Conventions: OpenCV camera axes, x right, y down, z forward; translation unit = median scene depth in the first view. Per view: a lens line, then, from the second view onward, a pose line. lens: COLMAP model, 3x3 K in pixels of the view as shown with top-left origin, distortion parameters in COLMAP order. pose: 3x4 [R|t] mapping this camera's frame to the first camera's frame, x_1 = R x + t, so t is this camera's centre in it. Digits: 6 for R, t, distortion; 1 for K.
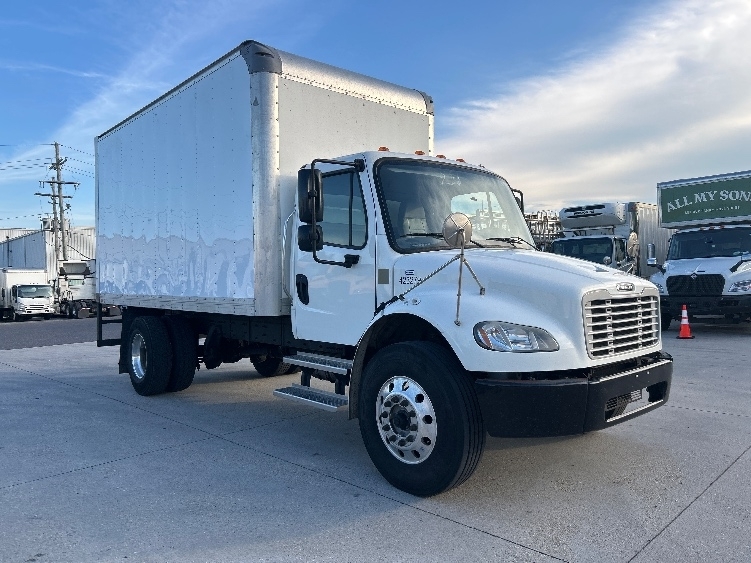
lens RADIAL K [[566.5, 0, 372.8], [0, 566.5, 269.9], [0, 0, 1]] dist [0.037542, 0.000759]
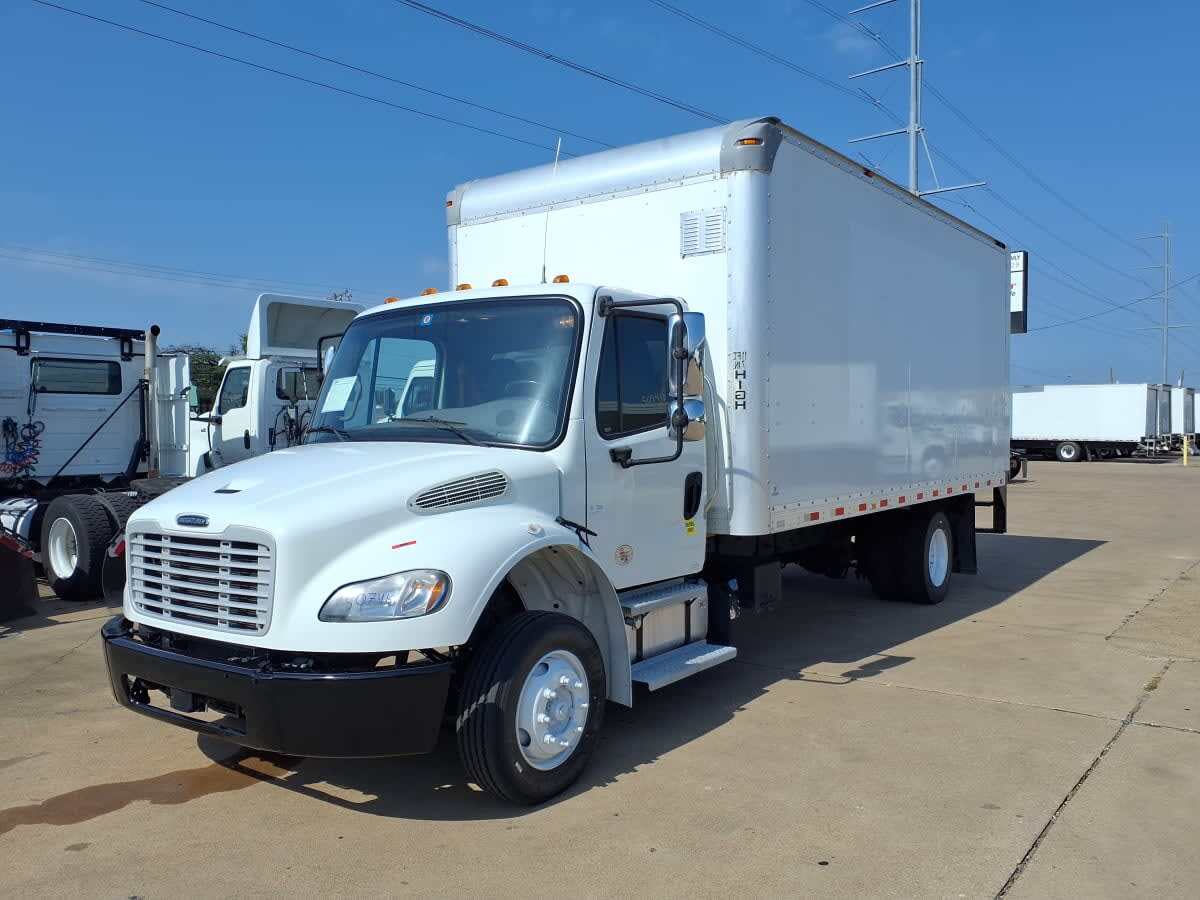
lens RADIAL K [[970.8, 0, 595.8], [0, 970.8, 474.2], [0, 0, 1]] dist [0.037186, 0.001759]
pose [[0.205623, 0.048636, -0.977422, 1.631842], [0.022582, 0.998263, 0.054424, -0.069926], [0.978371, -0.033263, 0.204168, 1.262745]]
